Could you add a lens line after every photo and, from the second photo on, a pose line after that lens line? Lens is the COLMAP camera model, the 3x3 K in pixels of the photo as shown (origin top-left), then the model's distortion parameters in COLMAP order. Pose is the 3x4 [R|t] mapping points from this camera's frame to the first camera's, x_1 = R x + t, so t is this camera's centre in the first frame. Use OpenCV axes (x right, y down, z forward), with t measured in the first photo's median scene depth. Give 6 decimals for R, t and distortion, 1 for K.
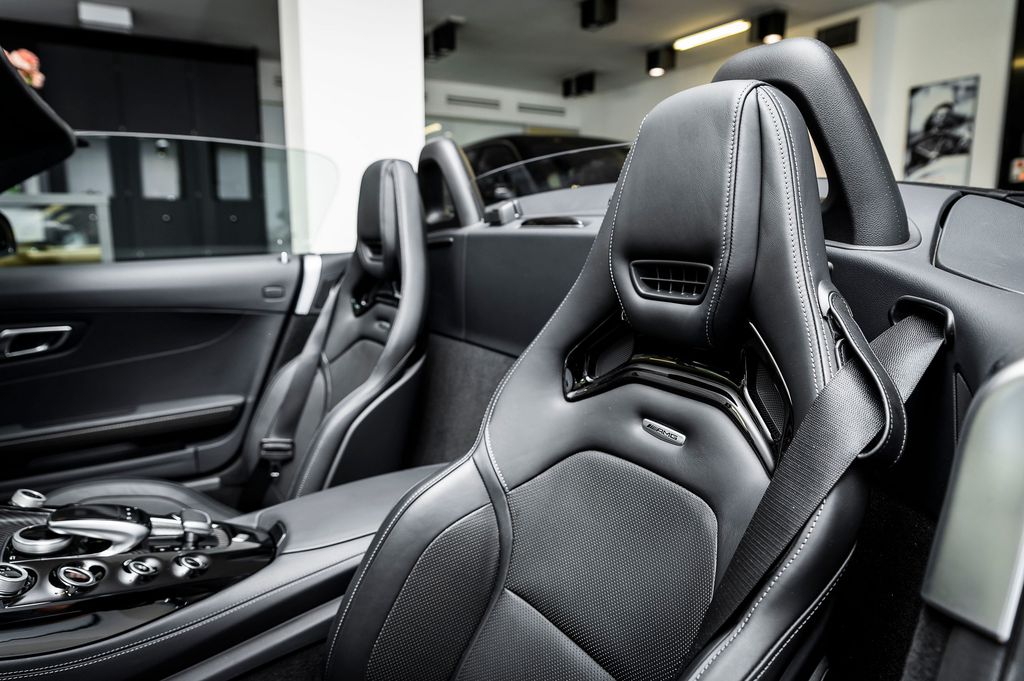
lens RADIAL K [[668.3, 0, 512.0], [0, 668.3, 340.5], [0, 0, 1]] dist [-0.007009, -0.004129]
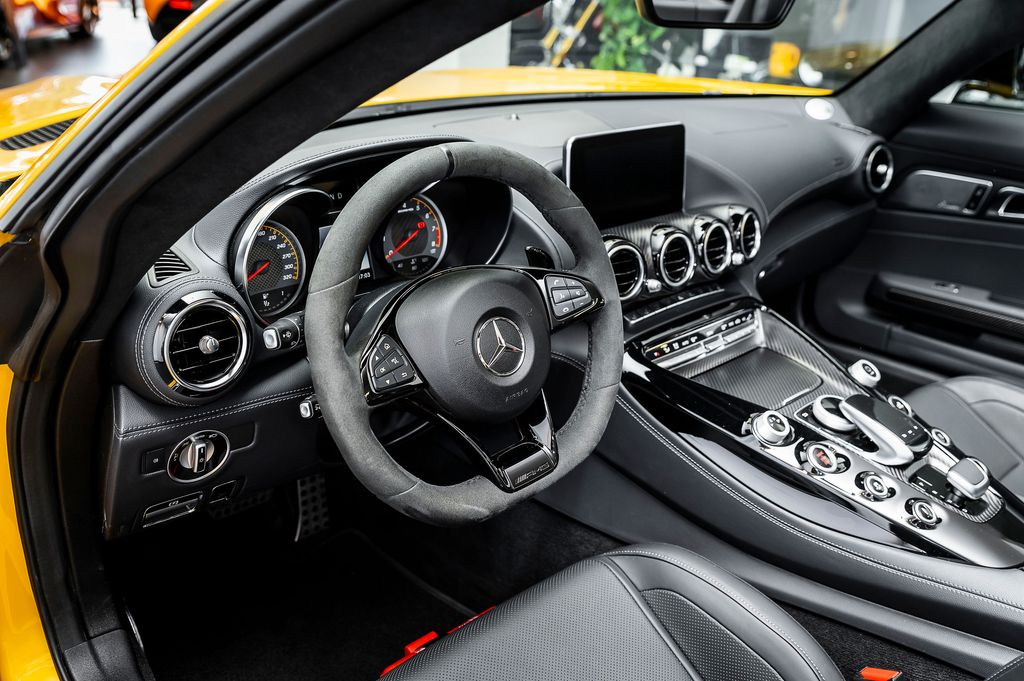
lens RADIAL K [[919.2, 0, 512.0], [0, 919.2, 340.5], [0, 0, 1]] dist [-0.005474, -0.003761]
pose [[0.236065, 0.386544, -0.891547, 0.372759], [-0.200906, 0.917069, 0.344414, -0.179723], [0.950742, 0.097813, 0.294147, 0.076044]]
